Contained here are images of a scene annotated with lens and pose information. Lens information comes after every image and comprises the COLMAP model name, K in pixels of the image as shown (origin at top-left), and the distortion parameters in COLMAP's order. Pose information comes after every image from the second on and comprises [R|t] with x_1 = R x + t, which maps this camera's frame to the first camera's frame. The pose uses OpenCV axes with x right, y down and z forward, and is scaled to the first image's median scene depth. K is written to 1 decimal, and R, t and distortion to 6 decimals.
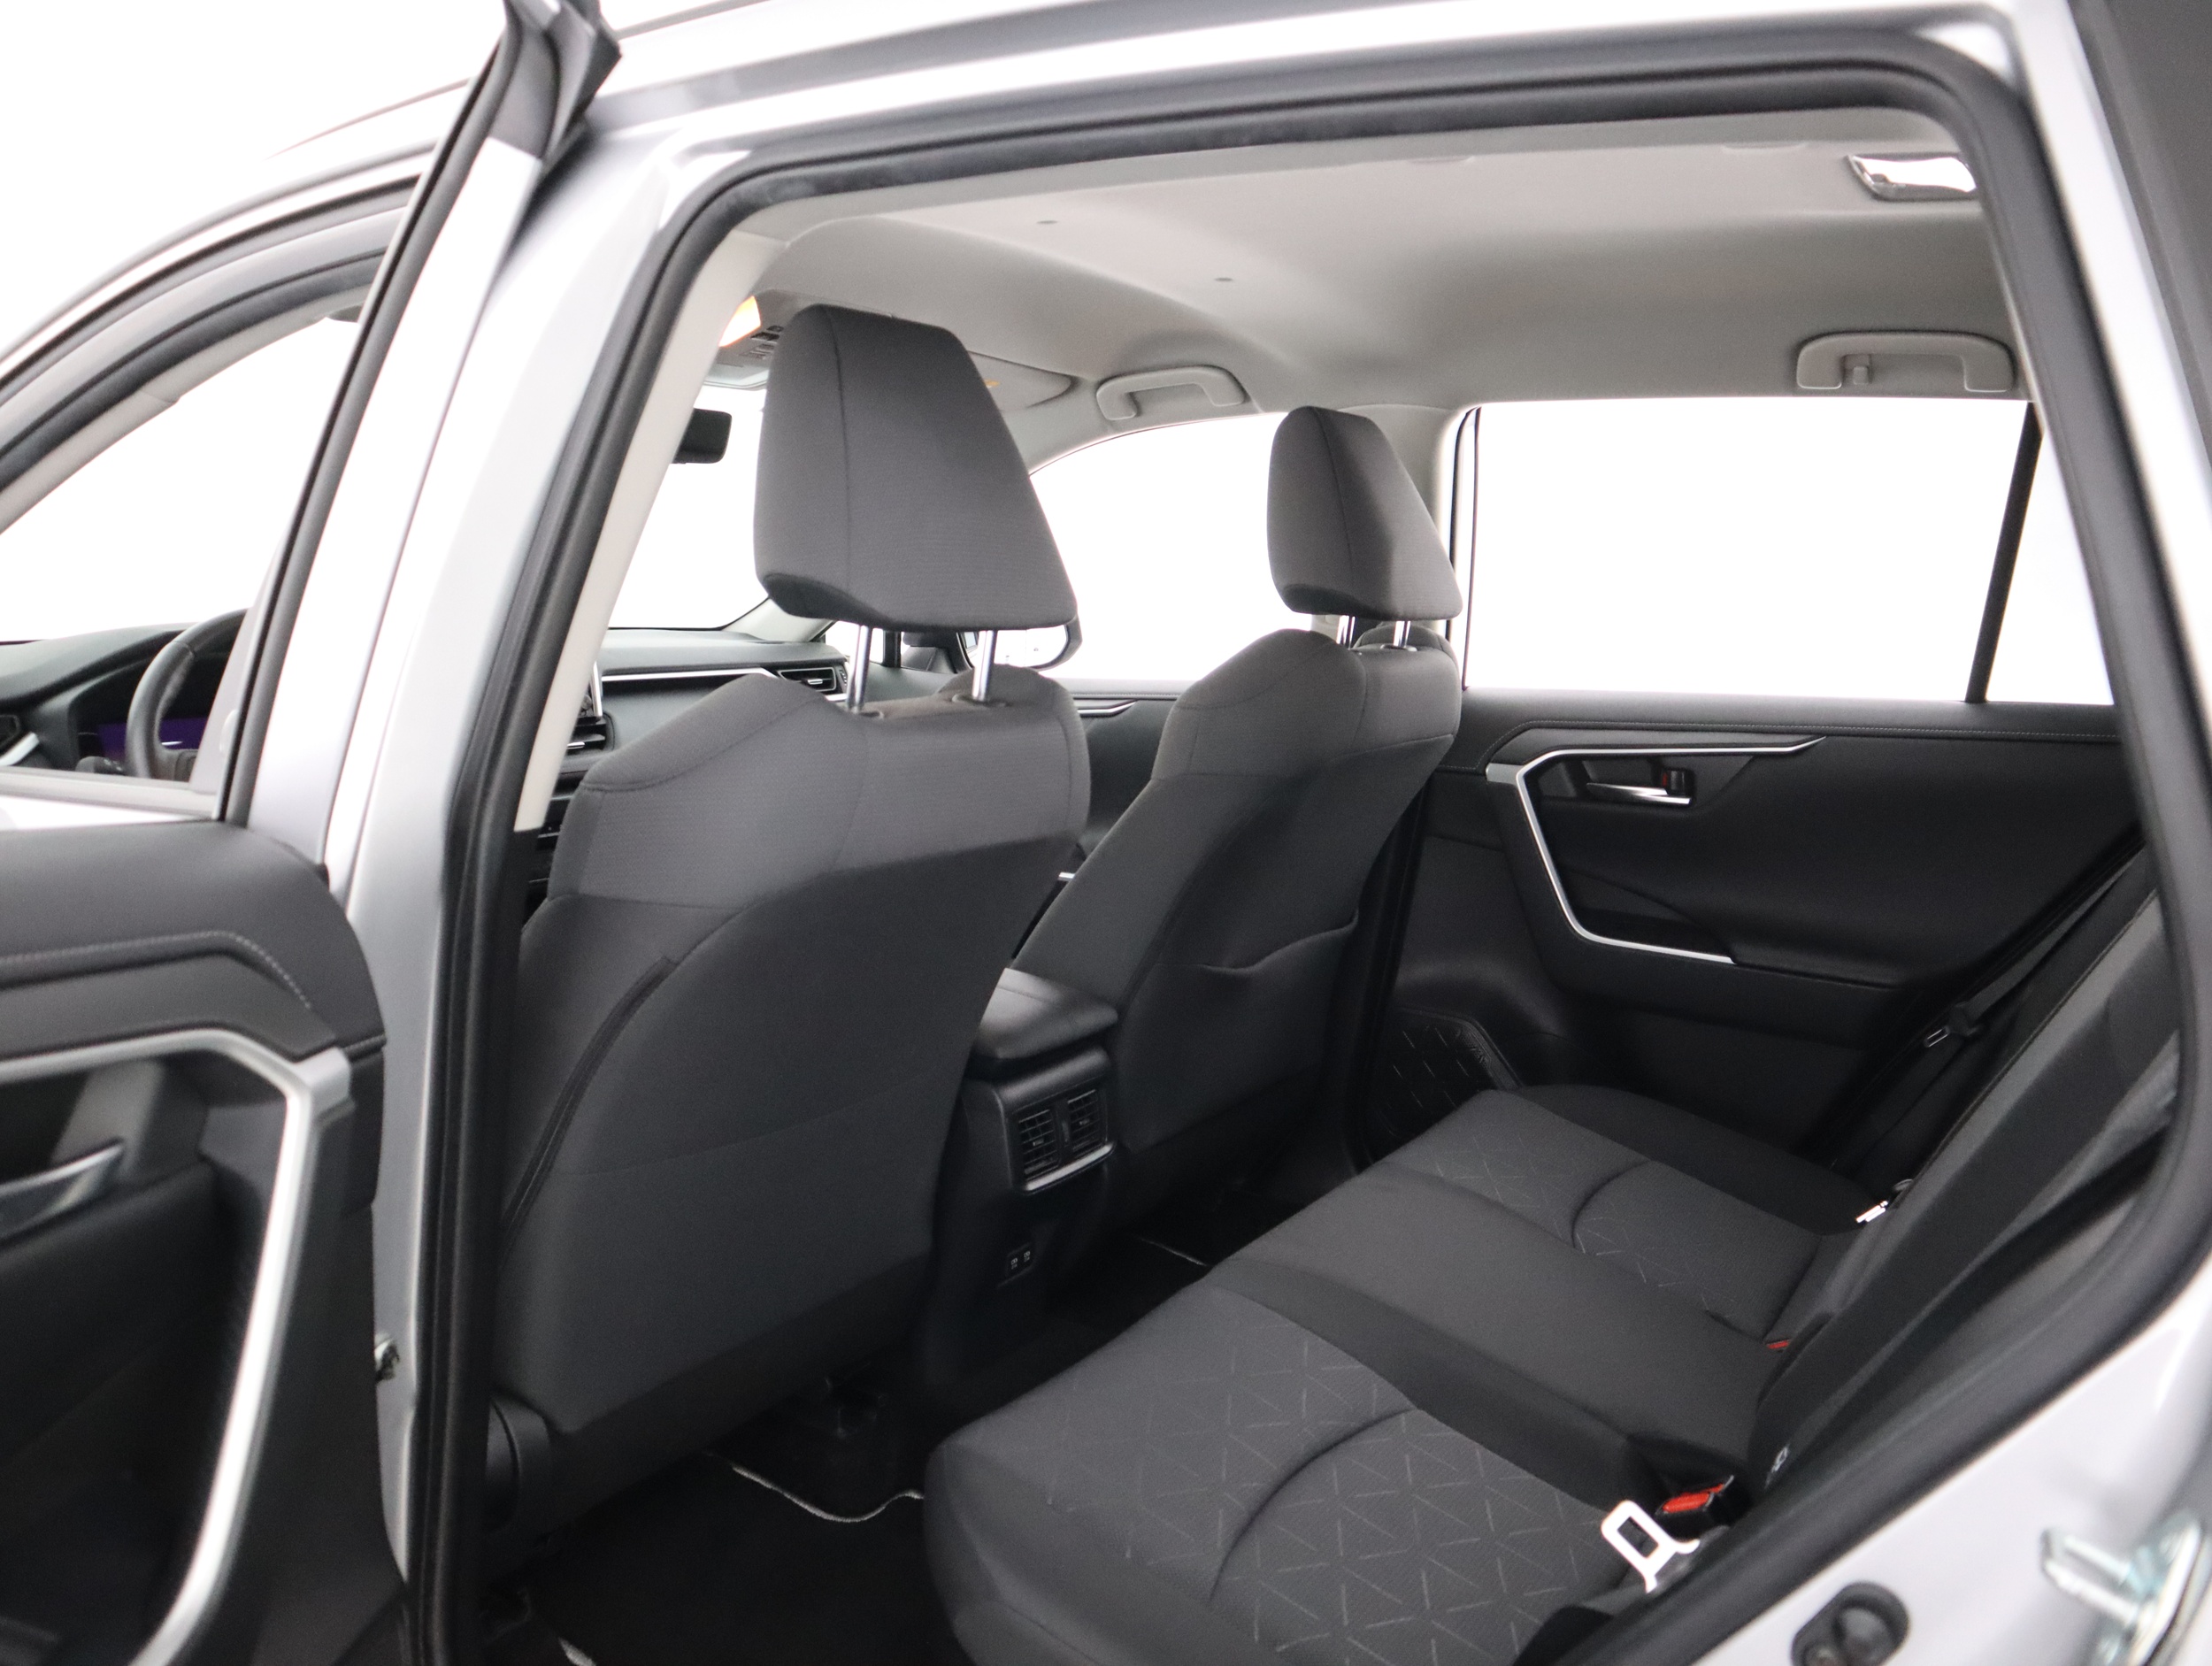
lens RADIAL K [[1718.3, 0, 1112.5], [0, 1718.3, 827.1], [0, 0, 1]] dist [0.005069, 0.000677]
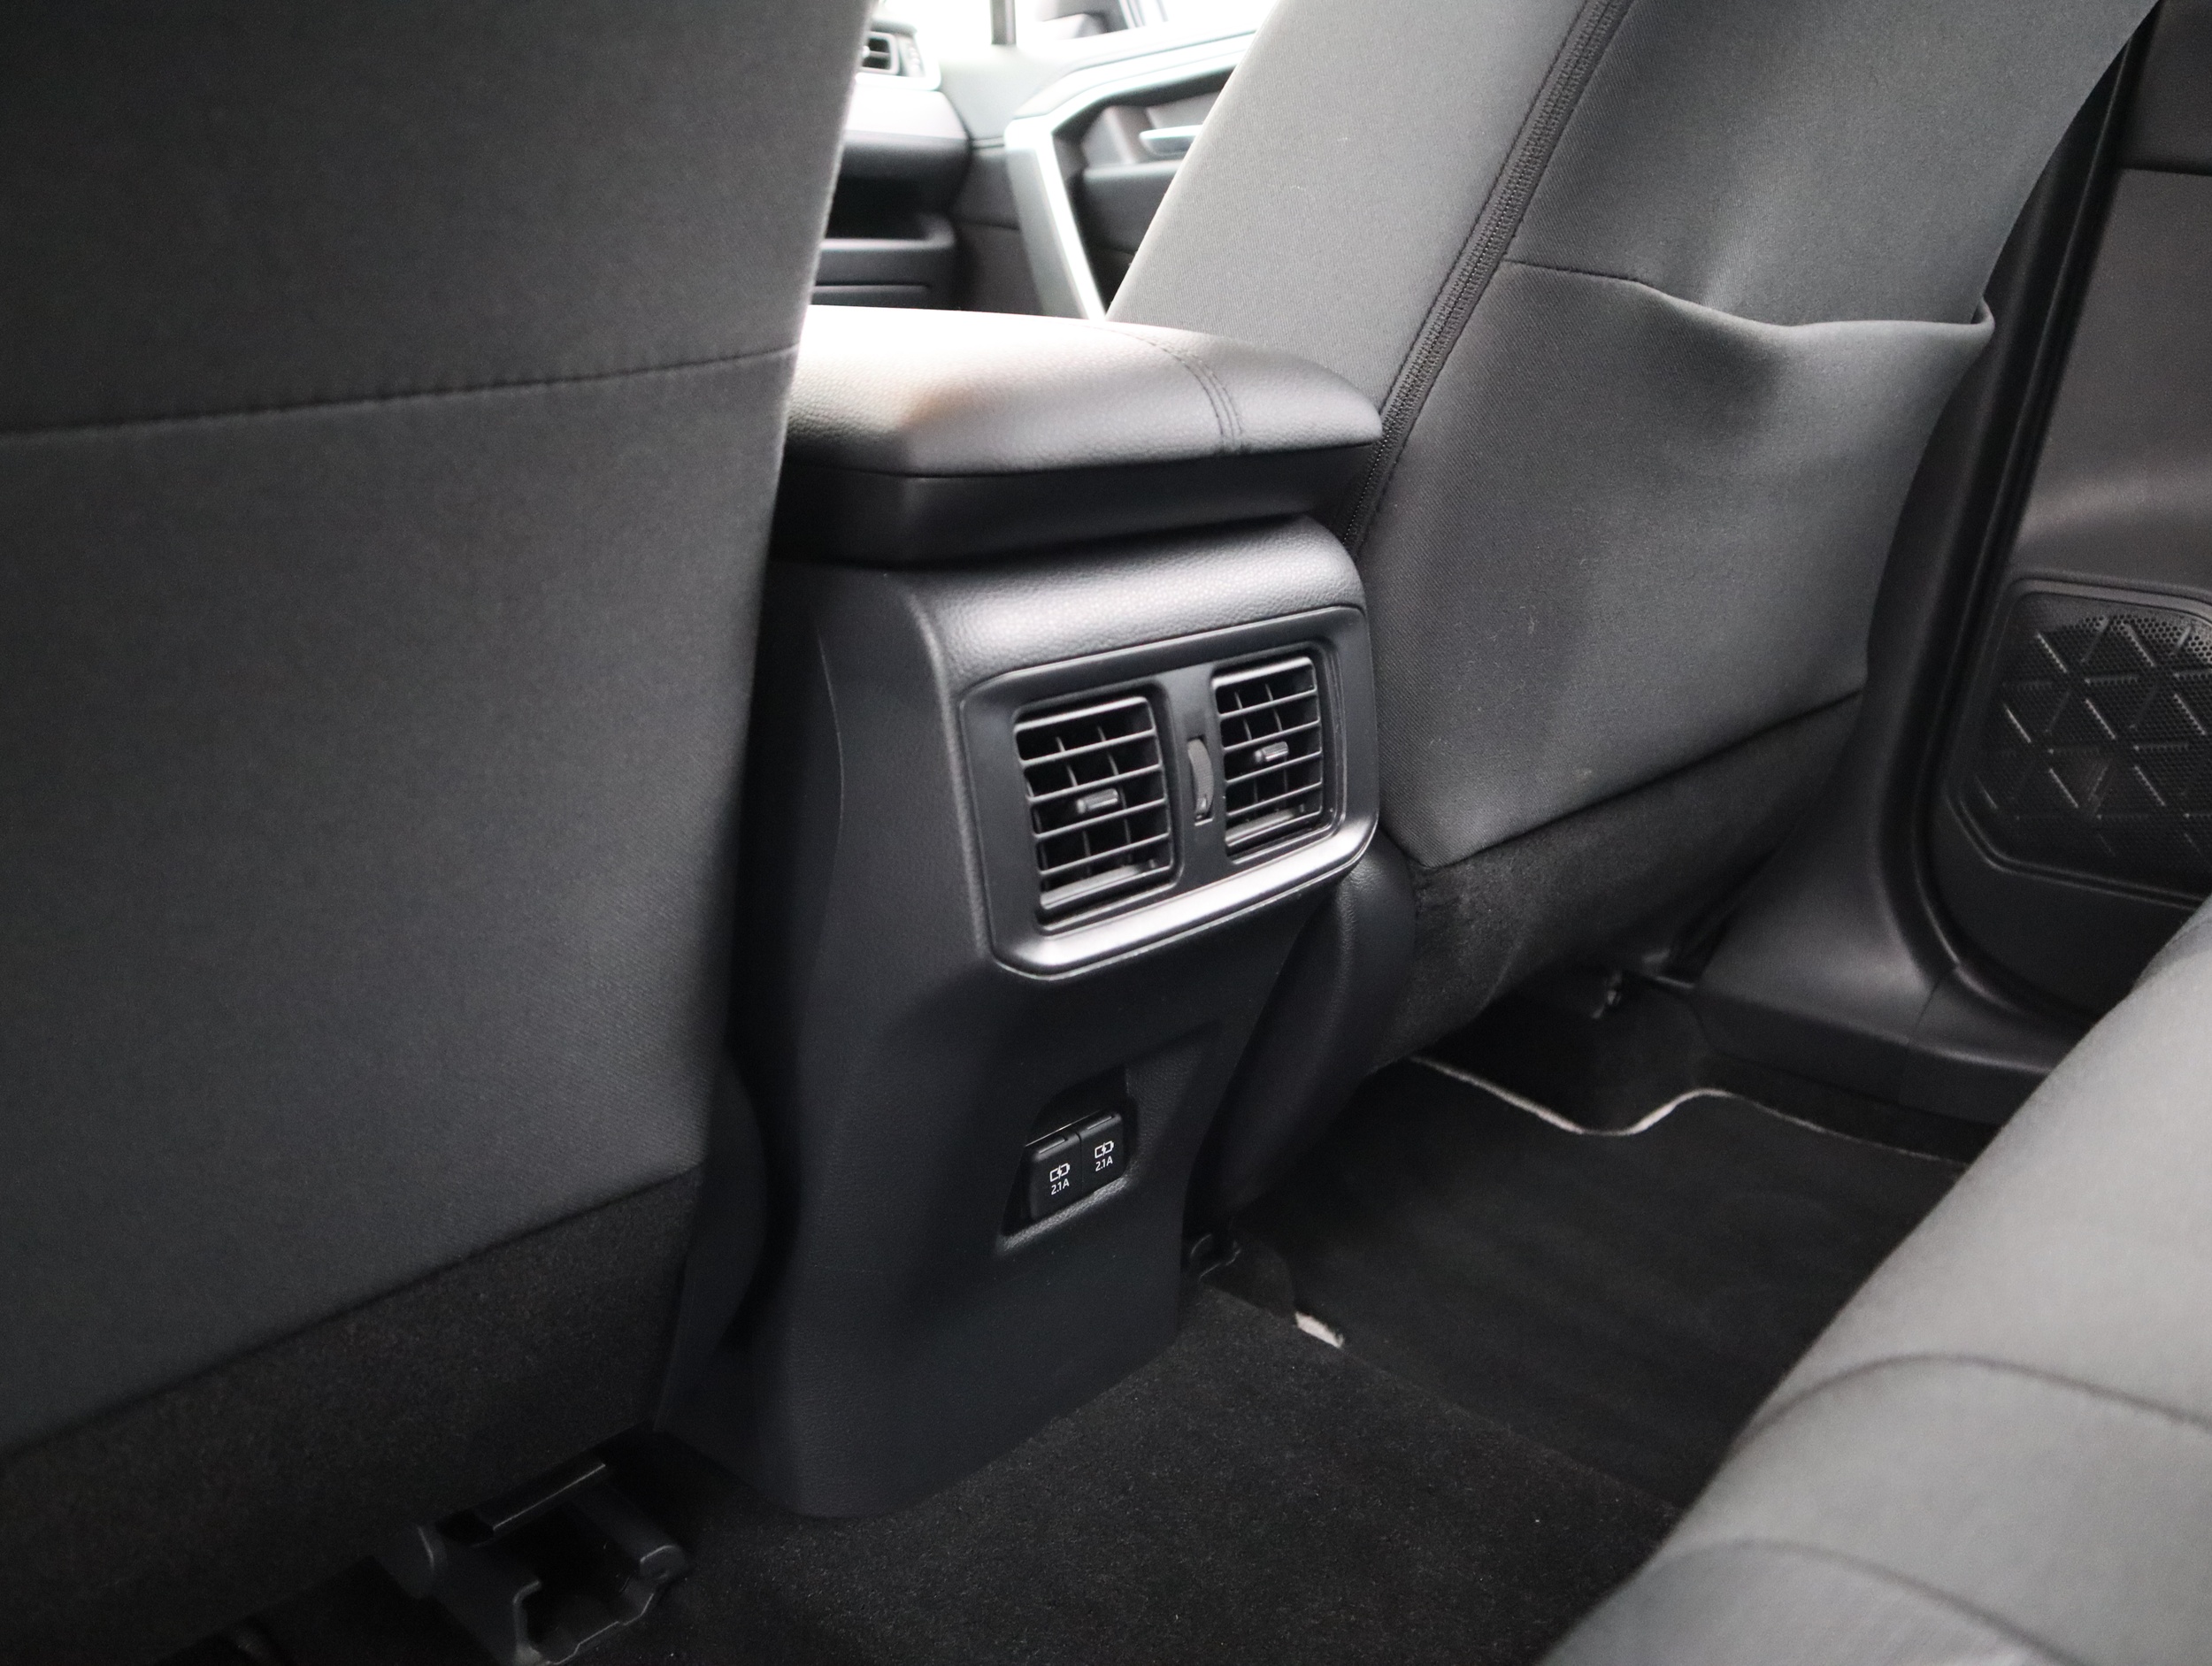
lens RADIAL K [[1718.3, 0, 1112.5], [0, 1718.3, 827.1], [0, 0, 1]] dist [0.005069, 0.000677]
pose [[0.986214, 0.003948, -0.165431, 0.006995], [0.016872, 0.992107, 0.124255, 0.145999], [0.164615, -0.125333, 0.978363, 0.687397]]
